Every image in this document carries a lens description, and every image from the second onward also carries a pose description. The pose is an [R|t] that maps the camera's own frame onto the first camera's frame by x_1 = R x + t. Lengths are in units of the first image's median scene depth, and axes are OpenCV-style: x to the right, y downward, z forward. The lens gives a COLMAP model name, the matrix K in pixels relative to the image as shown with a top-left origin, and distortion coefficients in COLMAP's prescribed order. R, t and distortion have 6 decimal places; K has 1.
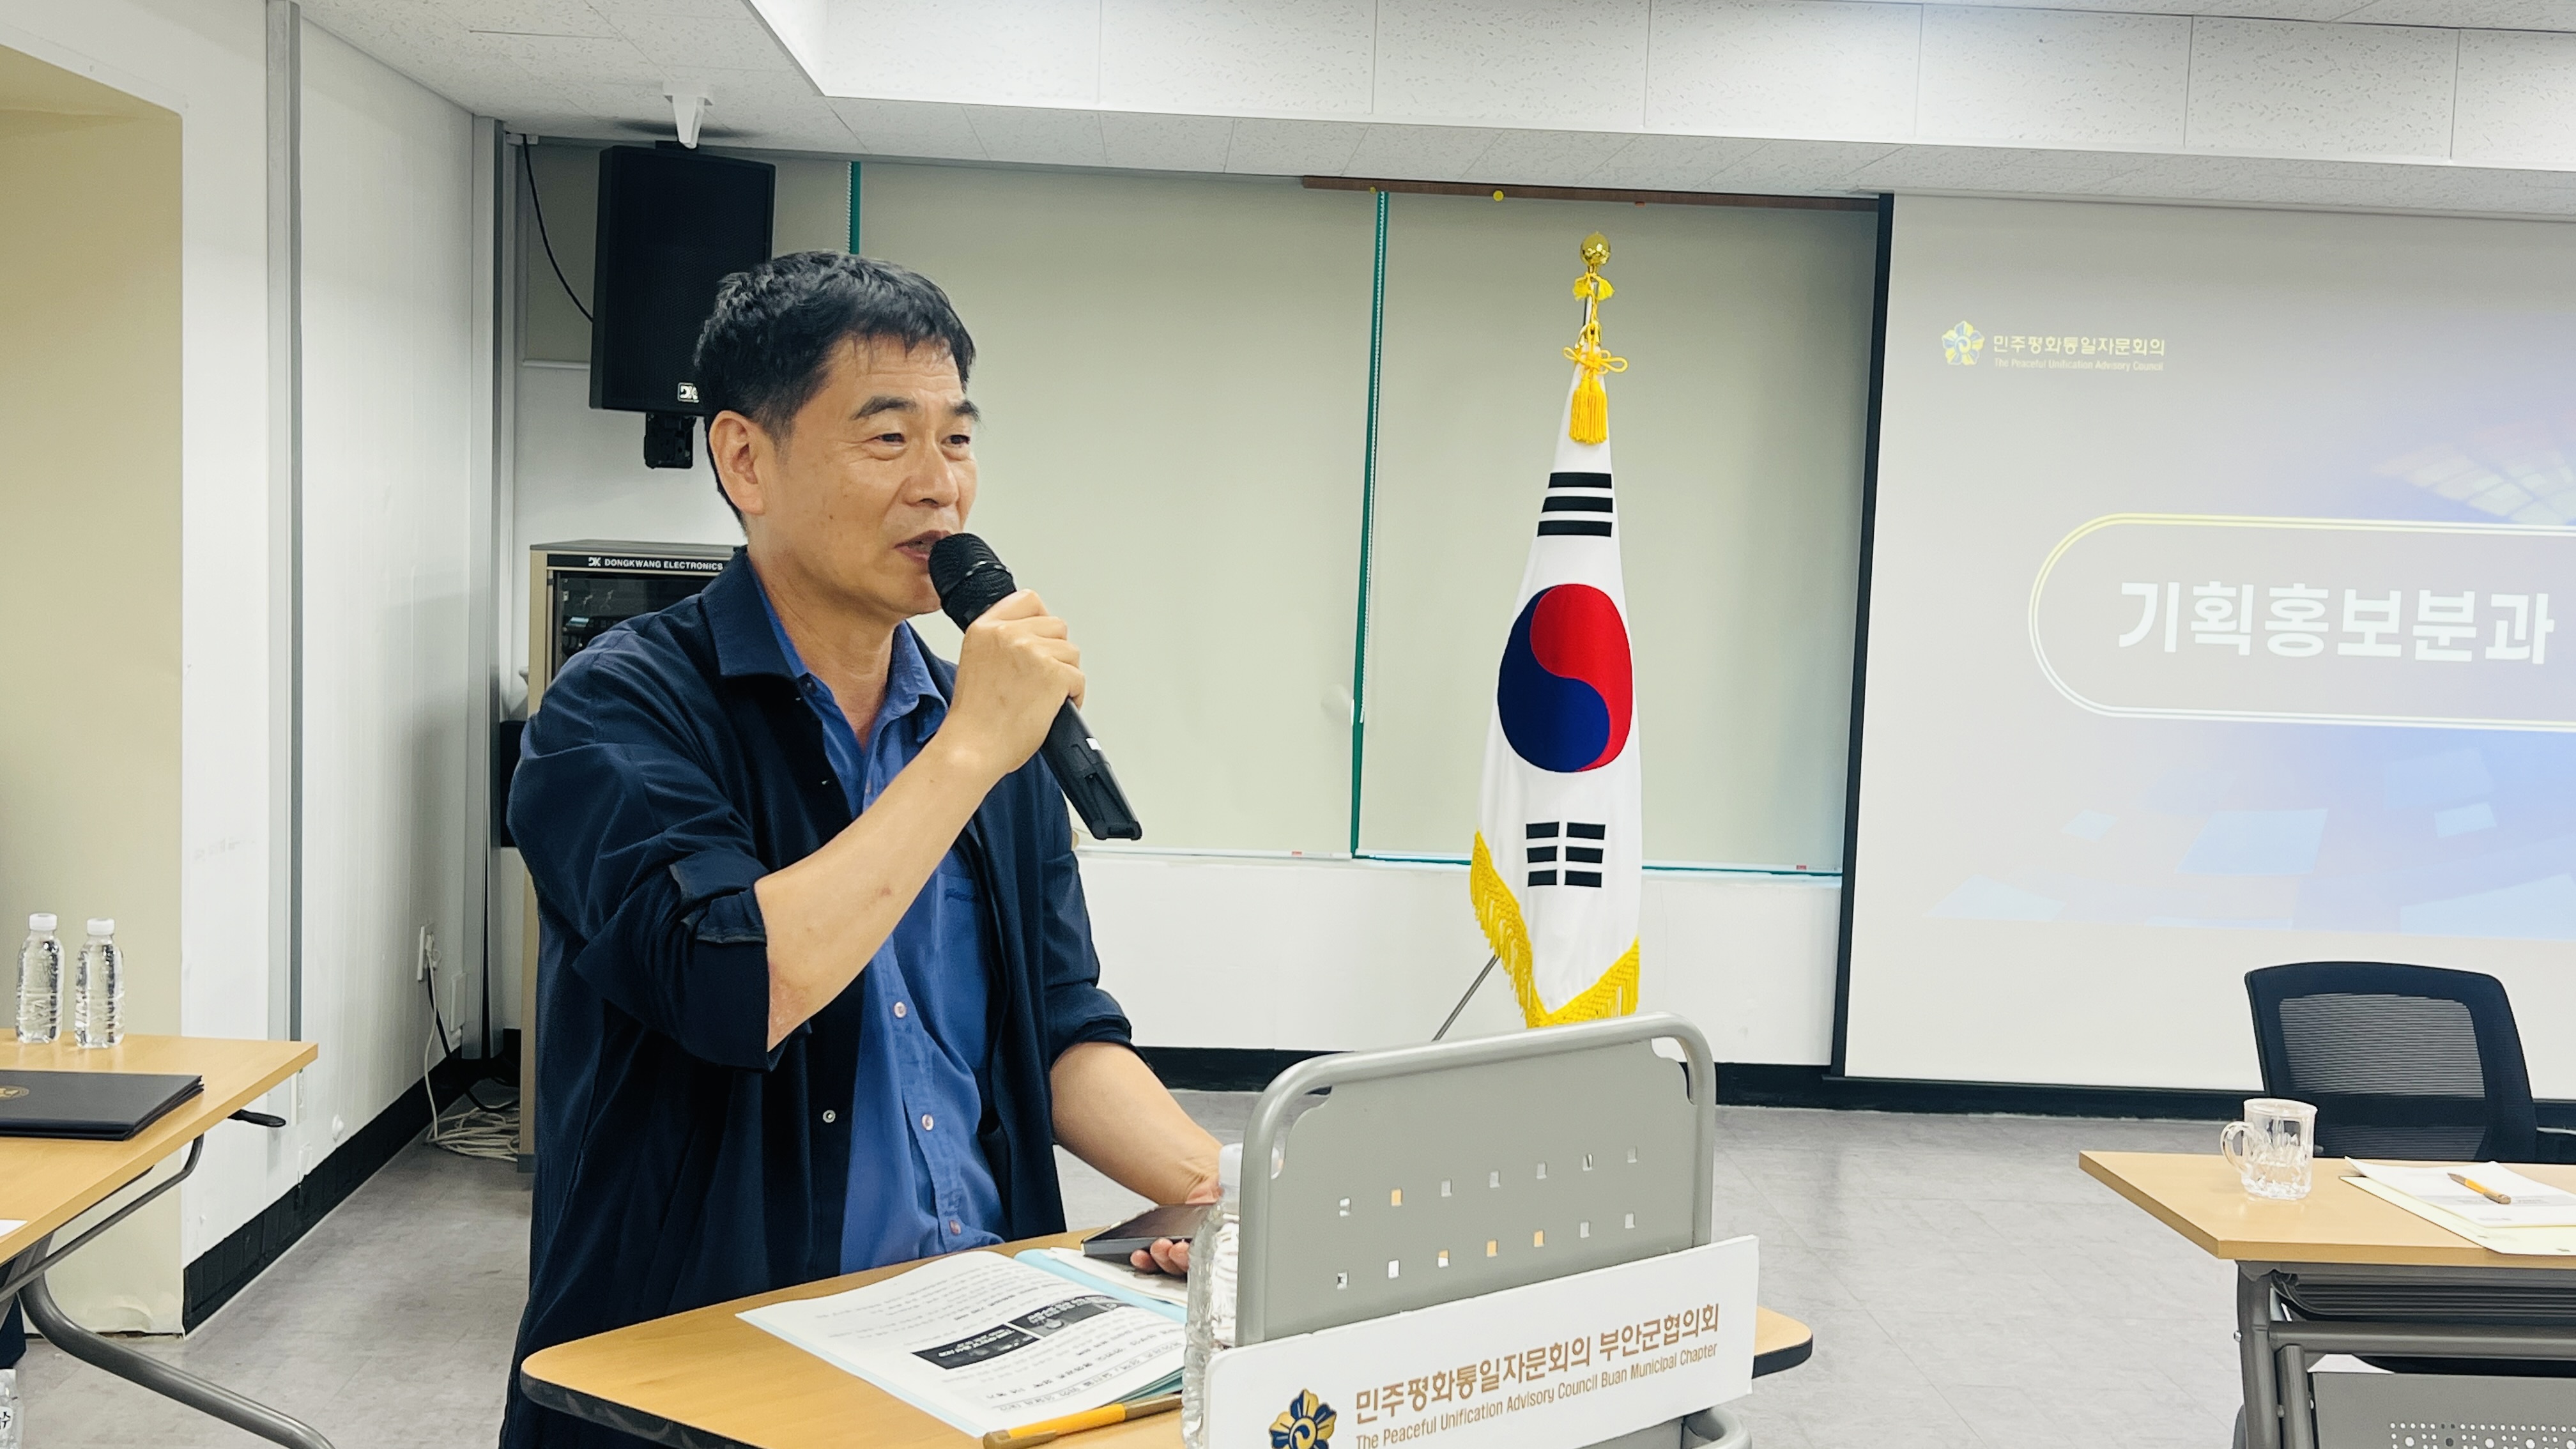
lens RADIAL K [[2706.1, 0, 1297.9], [0, 2706.1, 718.3], [0, 0, 1]] dist [0.170984, -0.427329]
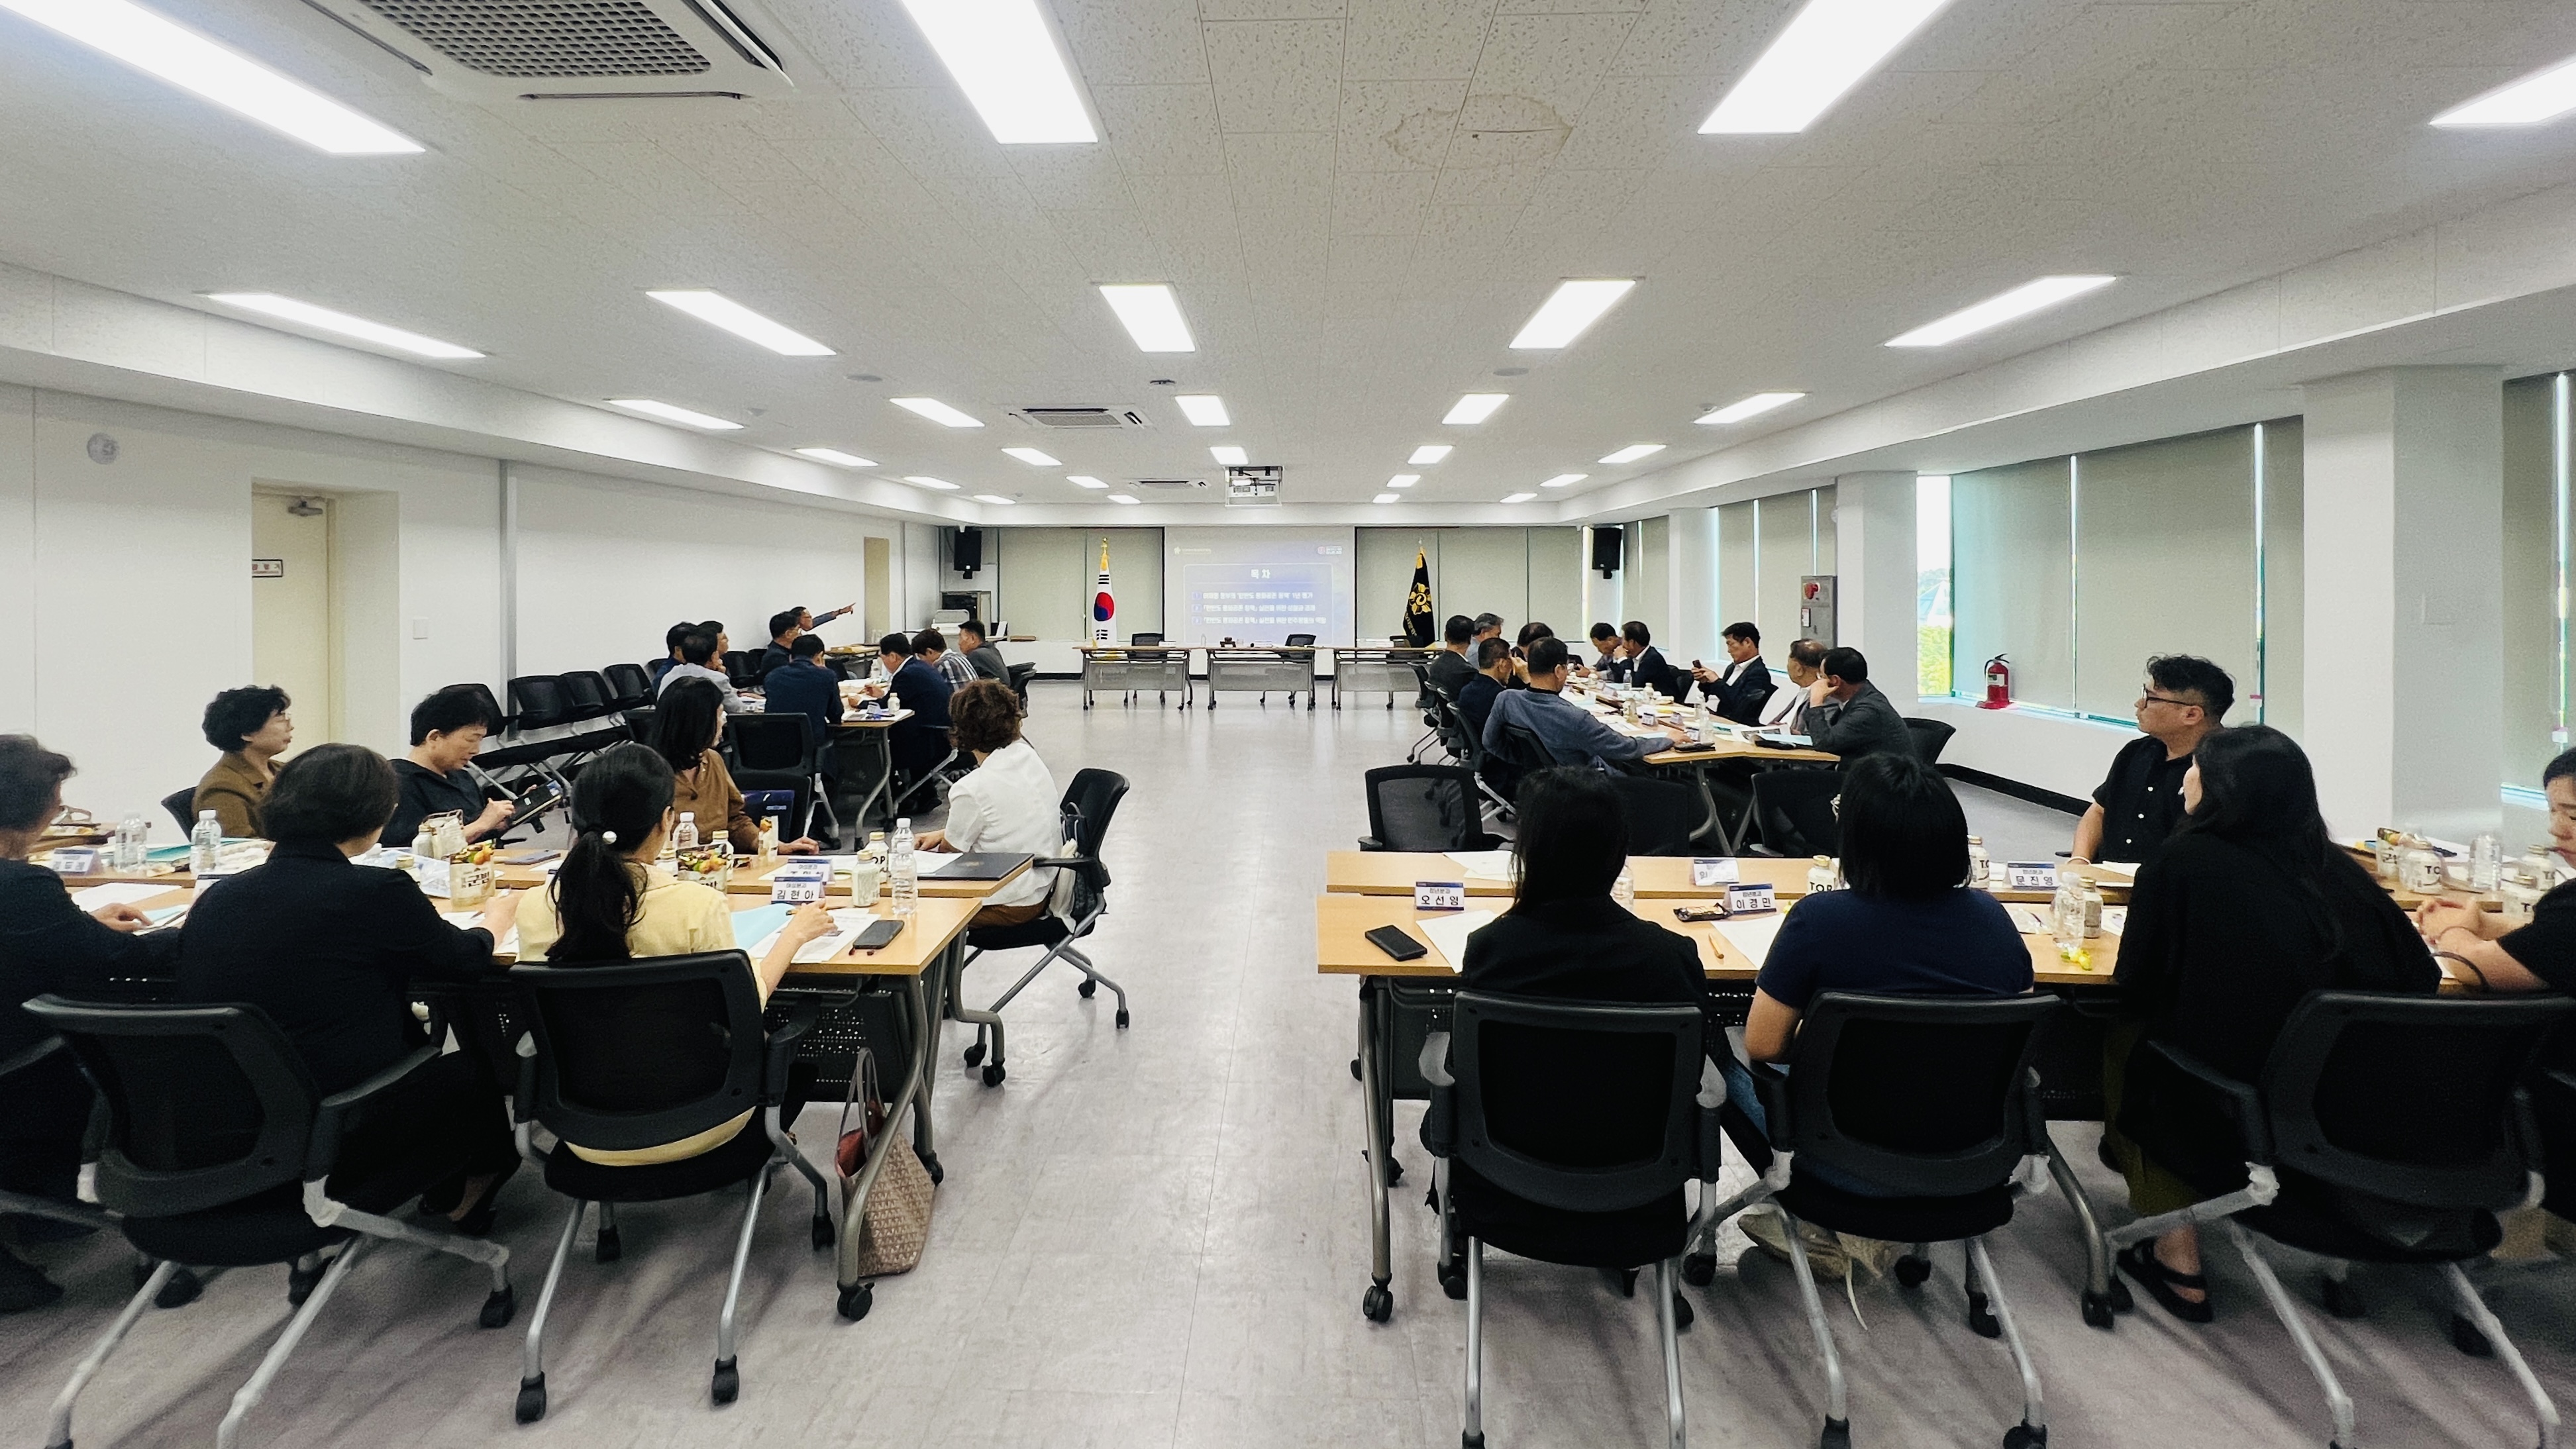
lens RADIAL K [[1194.6, 0, 1288.0], [0, 1194.6, 724.5], [0, 0, 1]] dist [0.001060, -0.000305]
pose [[0.996643, -0.027362, -0.077167, 0.756669], [0.030298, 0.998851, 0.037144, 0.172815], [0.076062, -0.039358, 0.996326, -1.806968]]
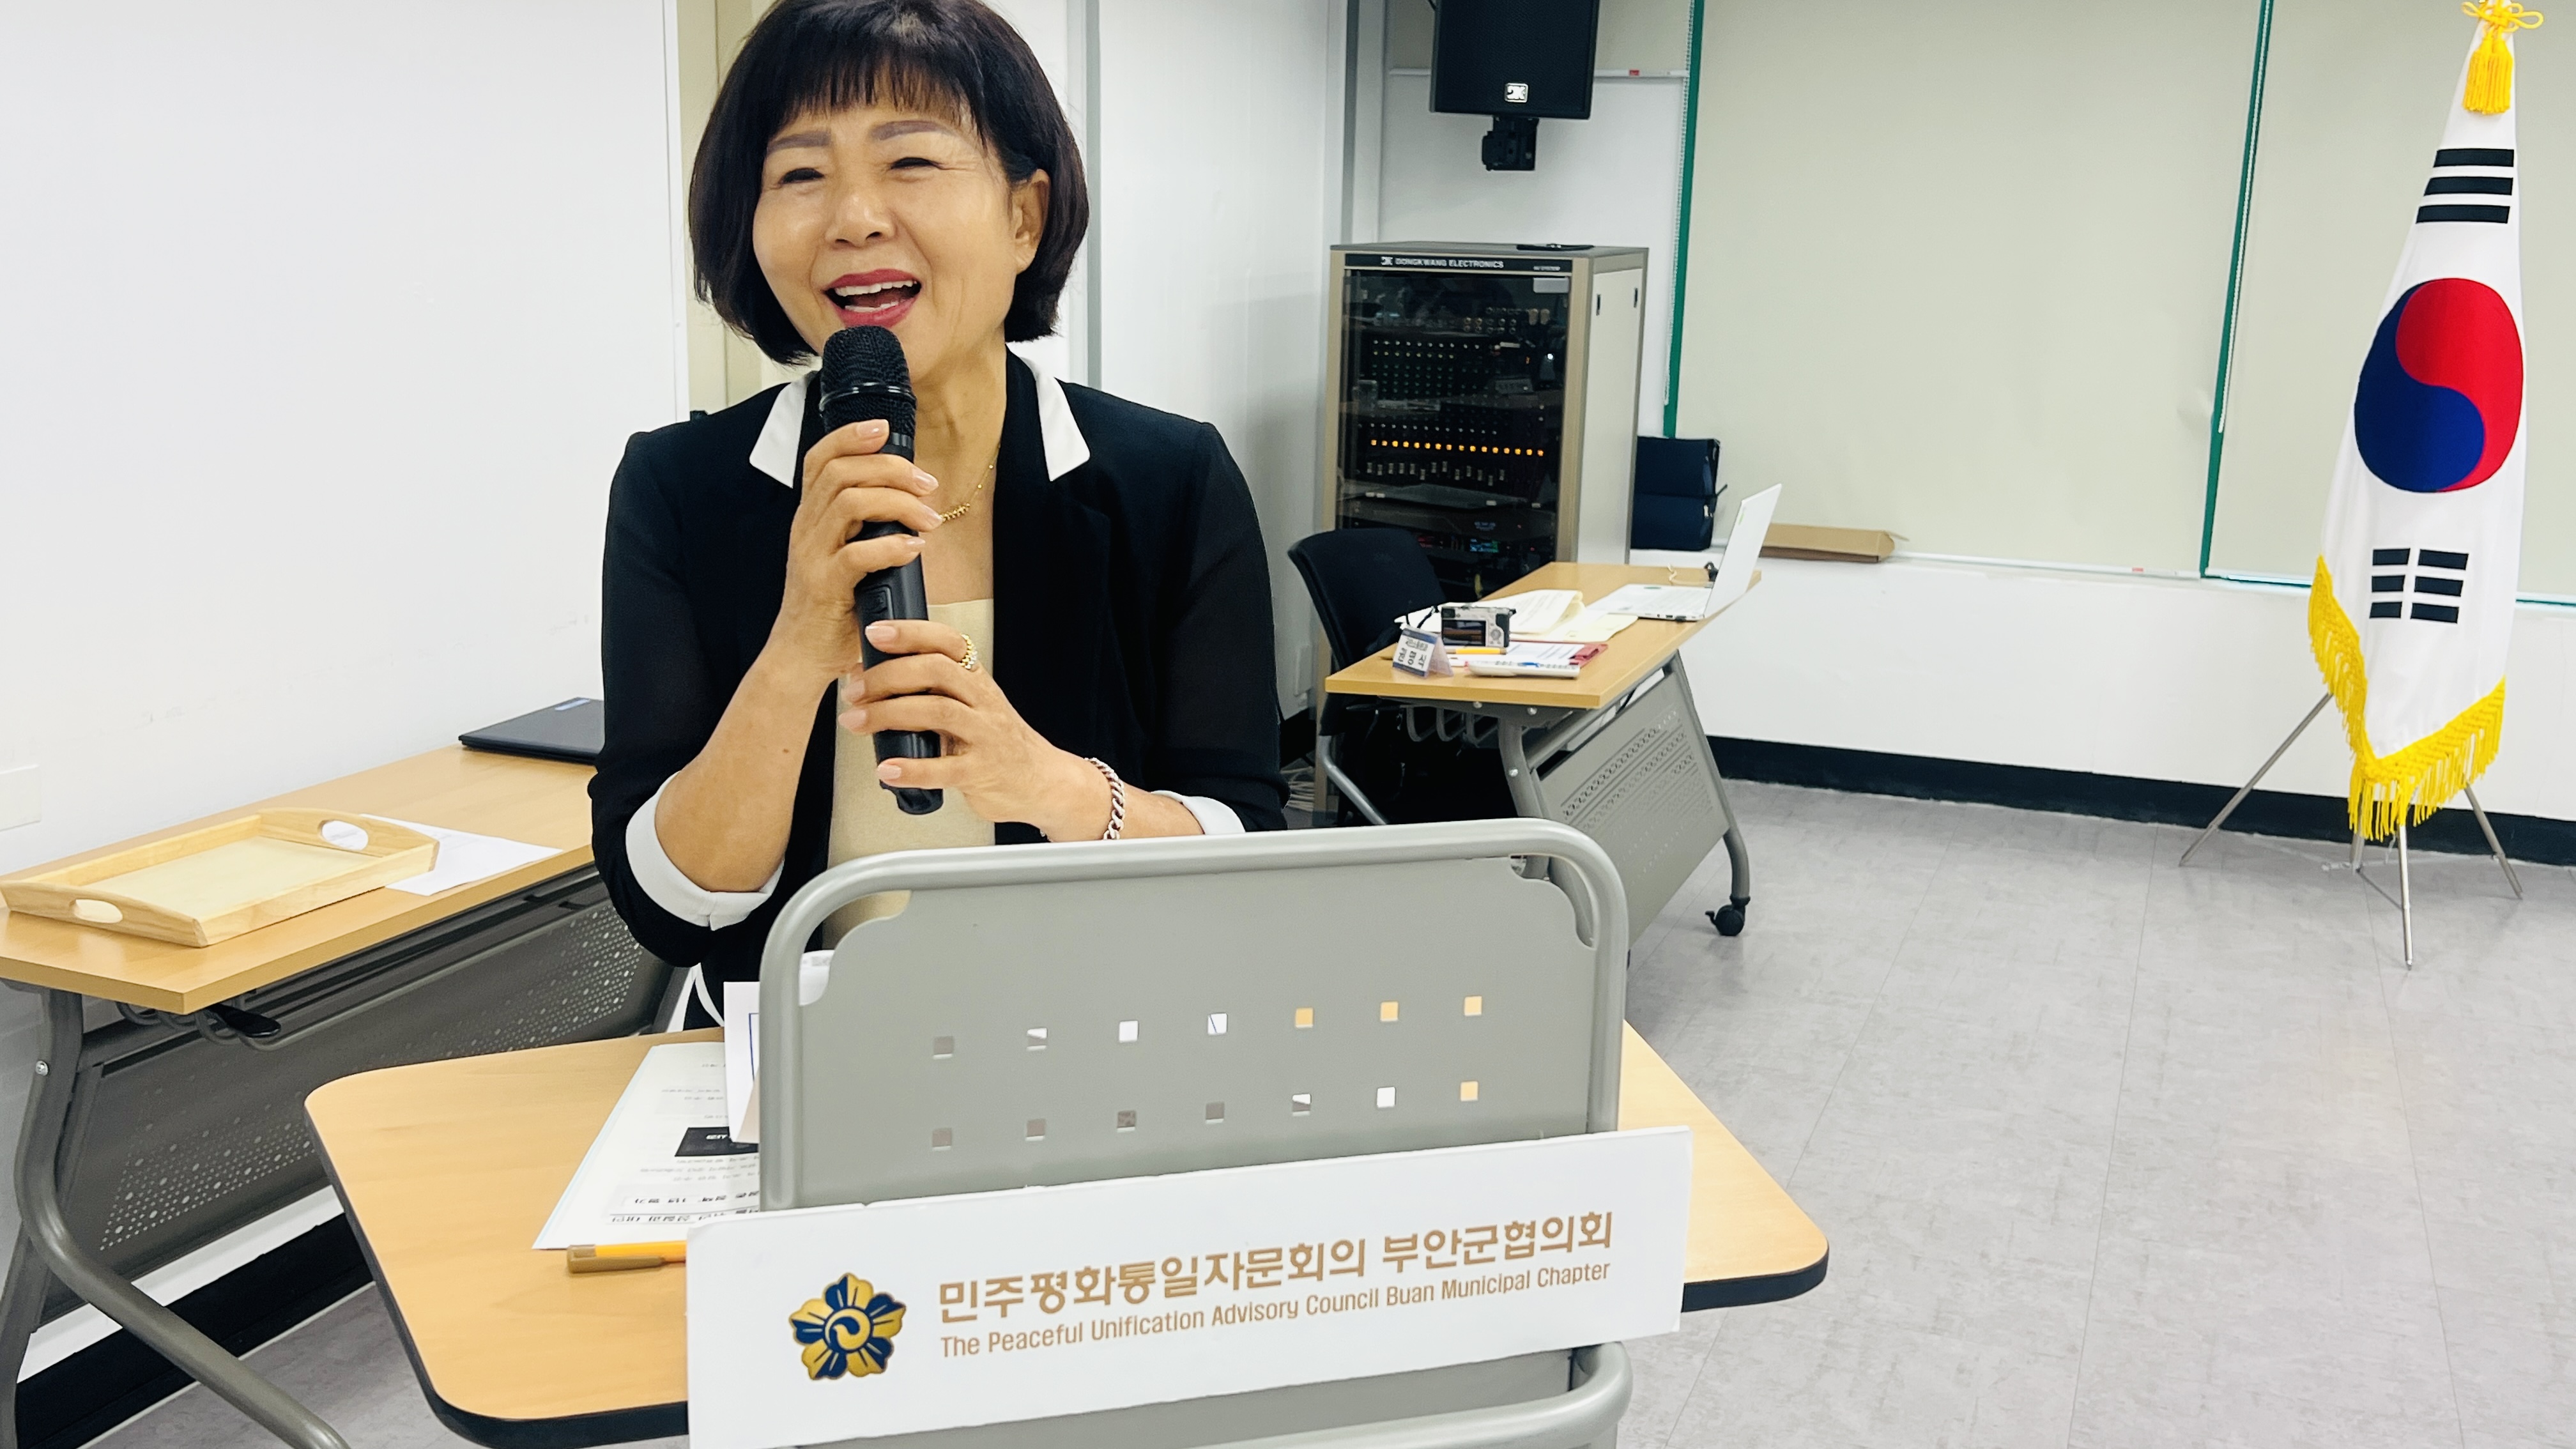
lens RADIAL K [[2446.8, 0, 1289.1], [0, 2446.8, 750.0], [0, 0, 1]] dist [0.124208, -0.245468]
pose [[0.915564, 0.075161, -0.395087, 0.087015], [-0.022355, 0.990374, 0.136603, 0.000510], [0.401551, -0.116236, 0.908430, 0.099976]]
